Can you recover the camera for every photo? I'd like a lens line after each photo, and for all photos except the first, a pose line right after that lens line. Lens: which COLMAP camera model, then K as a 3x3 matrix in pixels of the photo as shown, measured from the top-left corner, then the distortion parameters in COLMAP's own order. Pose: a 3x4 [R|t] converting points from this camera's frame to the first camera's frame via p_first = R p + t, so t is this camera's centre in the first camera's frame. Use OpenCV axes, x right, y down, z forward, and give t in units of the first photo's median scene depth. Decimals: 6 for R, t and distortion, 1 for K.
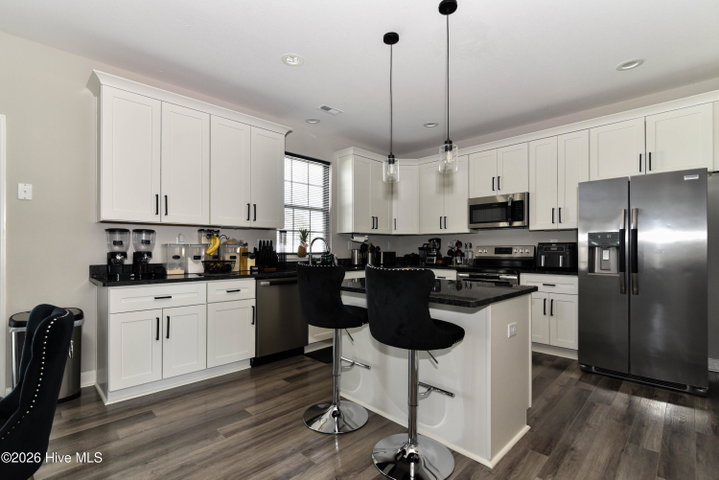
lens RADIAL K [[327.6, 0, 376.4], [0, 327.6, 247.5], [0, 0, 1]] dist [-0.005399, 0.000196]
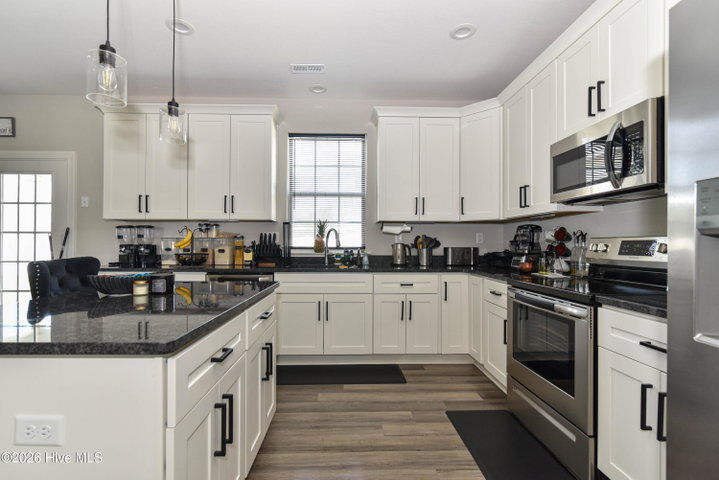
lens RADIAL K [[327.6, 0, 358.3], [0, 327.6, 241.9], [0, 0, 1]] dist [-0.005399, 0.000196]
pose [[0.720534, 0.000469, -0.693419, 0.420548], [-0.000676, 1.000000, -0.000026, 0.002162], [0.693419, 0.000487, 0.720535, 0.427869]]
